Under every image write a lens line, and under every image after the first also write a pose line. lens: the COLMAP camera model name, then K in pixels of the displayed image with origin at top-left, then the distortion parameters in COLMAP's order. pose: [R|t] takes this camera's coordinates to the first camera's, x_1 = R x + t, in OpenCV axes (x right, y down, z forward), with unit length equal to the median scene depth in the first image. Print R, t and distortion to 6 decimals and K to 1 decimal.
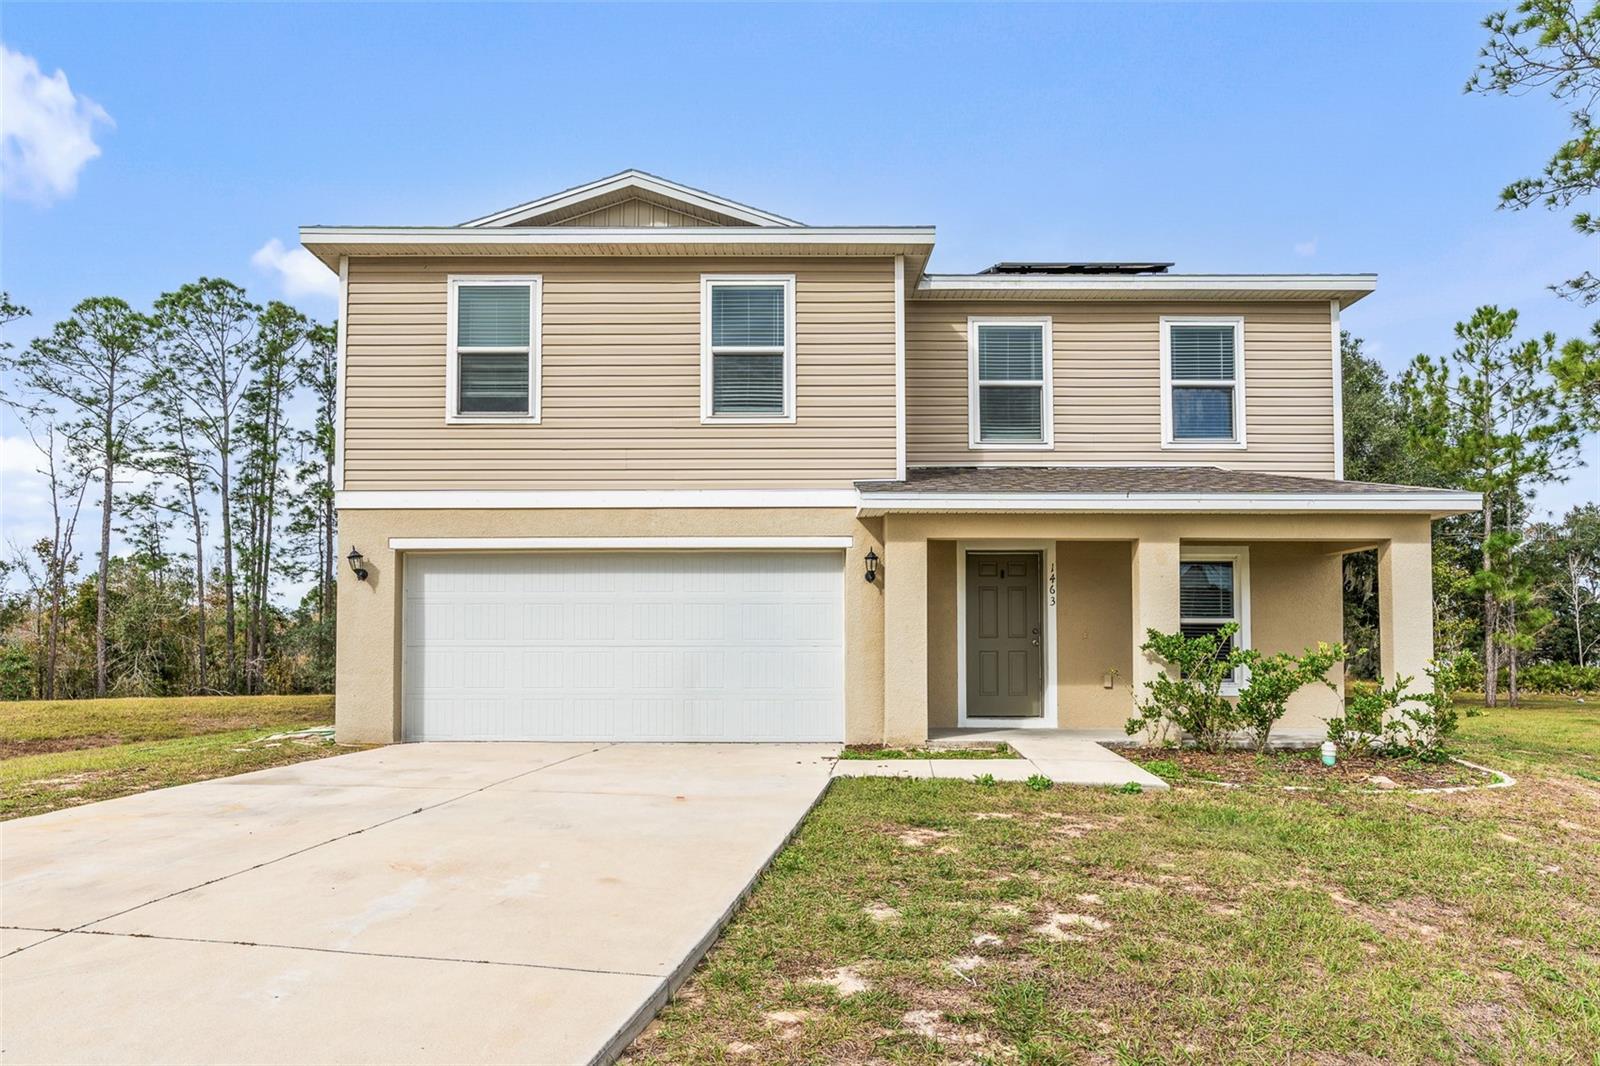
lens RADIAL K [[883.8, 0, 776.2], [0, 883.8, 626.1], [0, 0, 1]] dist [0.003724, -0.011392]
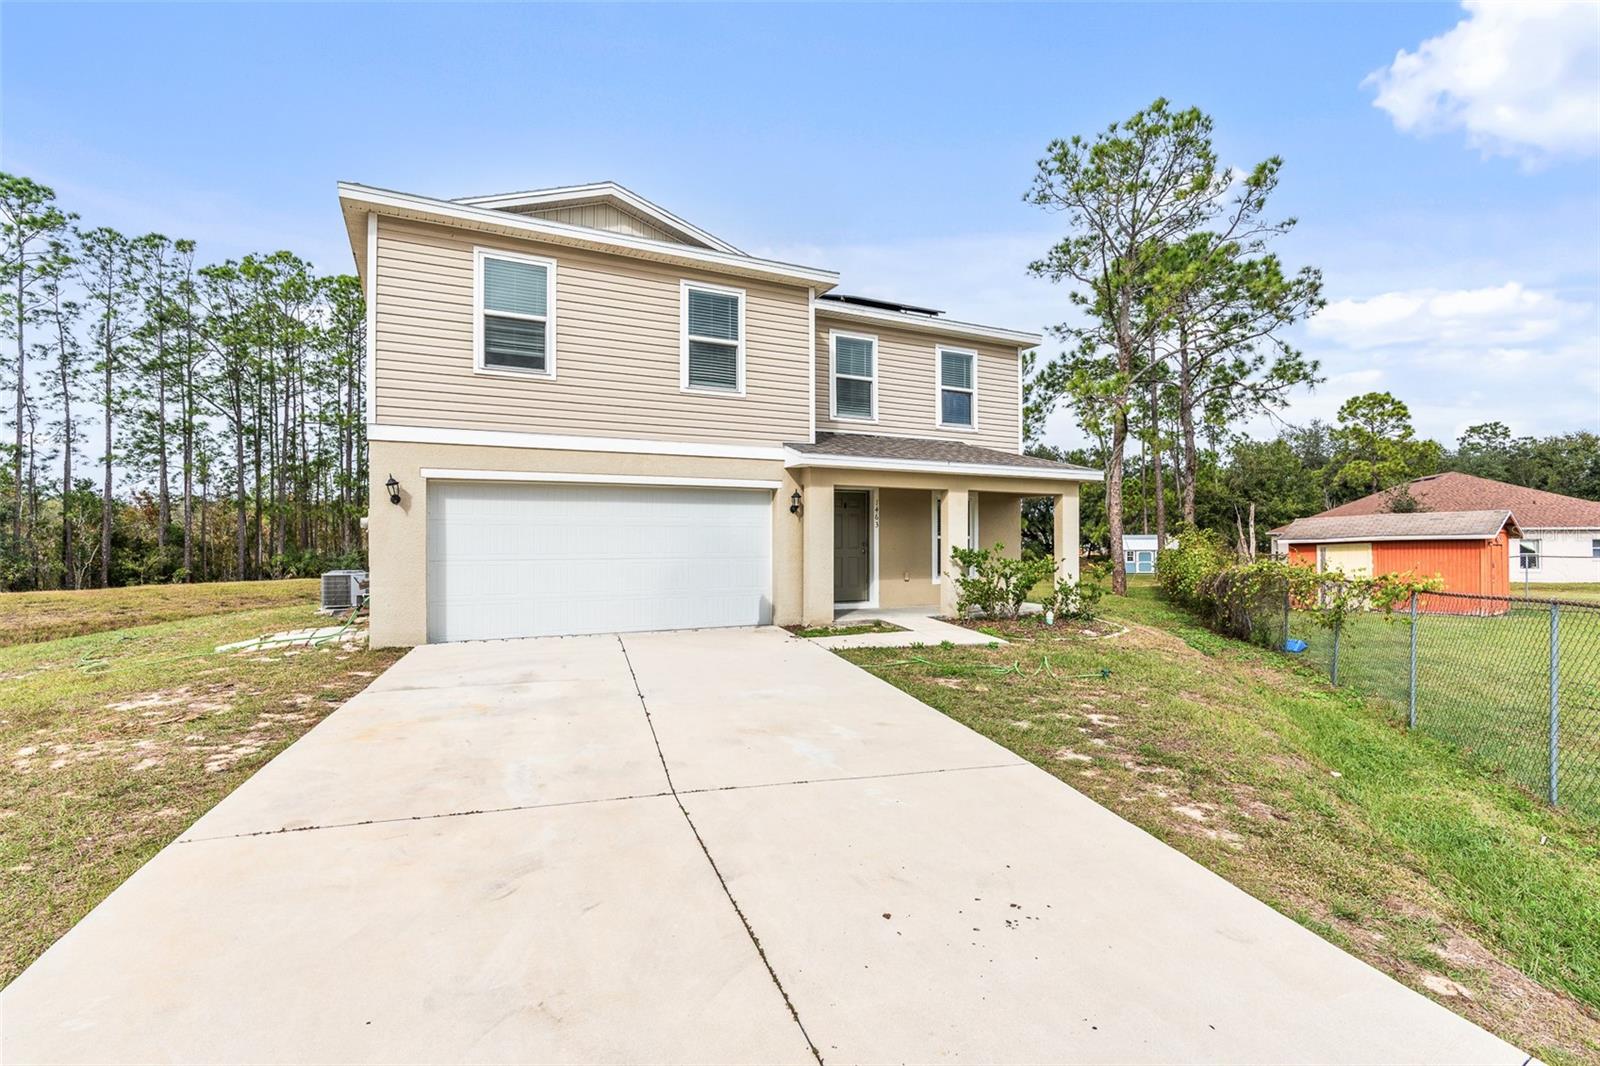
lens RADIAL K [[713.5, 0, 798.3], [0, 713.5, 538.3], [0, 0, 1]] dist [-0.009721, 0.003579]
pose [[0.900472, 0.003106, 0.434903, -0.390078], [-0.014865, 0.999610, 0.023641, -0.036173], [-0.434660, -0.027753, 0.900167, -0.052017]]
